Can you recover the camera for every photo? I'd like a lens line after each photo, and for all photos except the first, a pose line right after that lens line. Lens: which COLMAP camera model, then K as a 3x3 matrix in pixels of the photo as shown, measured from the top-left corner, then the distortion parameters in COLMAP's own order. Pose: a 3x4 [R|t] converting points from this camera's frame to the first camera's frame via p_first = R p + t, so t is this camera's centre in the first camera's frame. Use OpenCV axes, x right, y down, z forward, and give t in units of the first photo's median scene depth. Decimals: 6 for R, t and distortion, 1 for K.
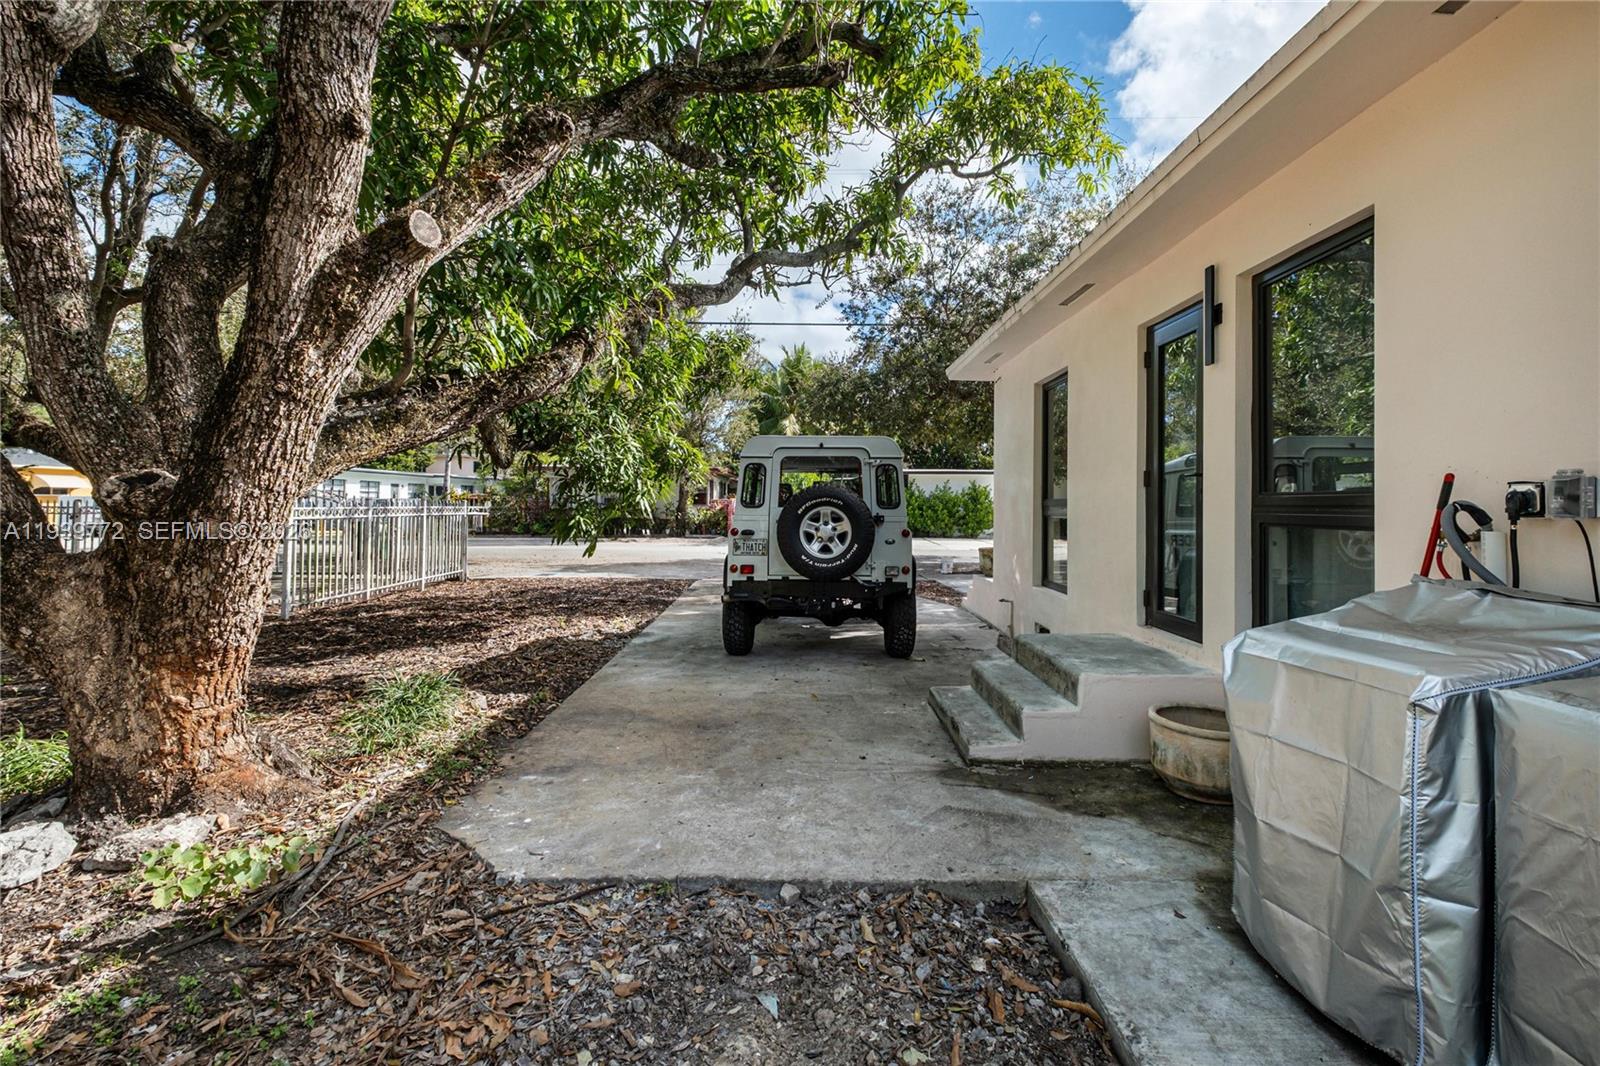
lens RADIAL K [[682.9, 0, 824.3], [0, 682.9, 490.4], [0, 0, 1]] dist [-0.003982, -0.002249]
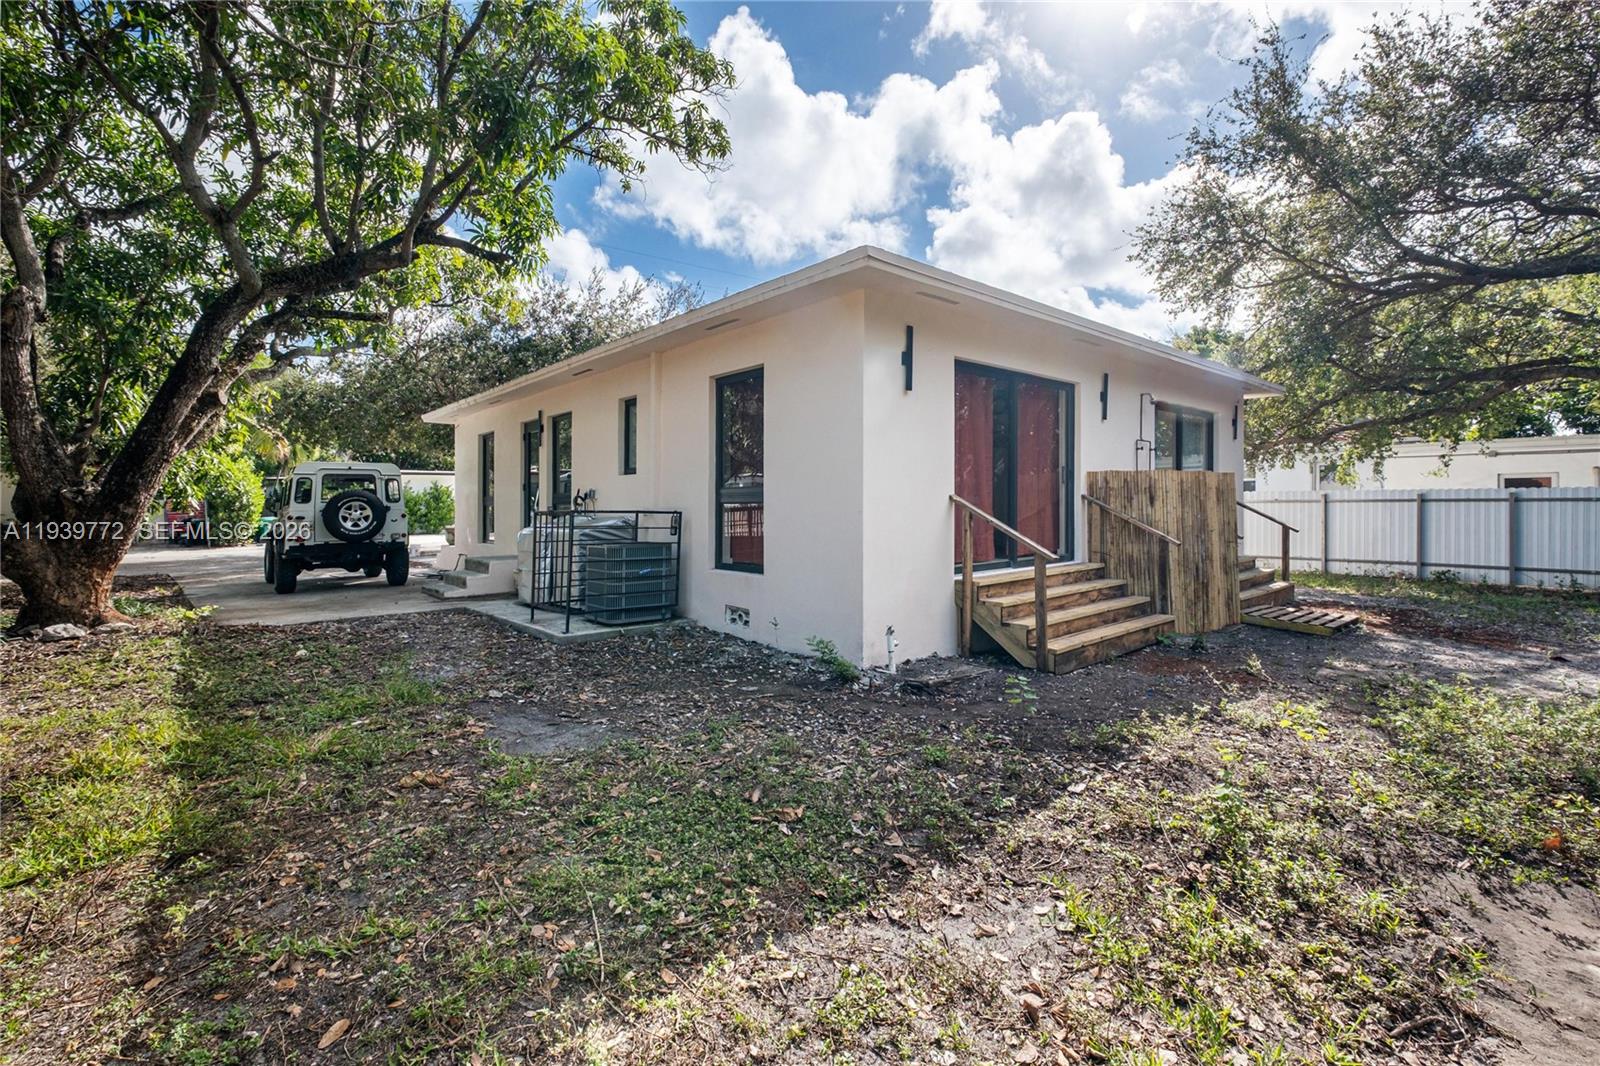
lens RADIAL K [[682.9, 0, 795.8], [0, 682.9, 494.6], [0, 0, 1]] dist [-0.003982, -0.002249]
pose [[0.761009, -0.008011, 0.648692, -0.278208], [0.002777, 0.999955, 0.009091, -0.008859], [-0.648735, -0.005117, 0.760997, -1.134695]]
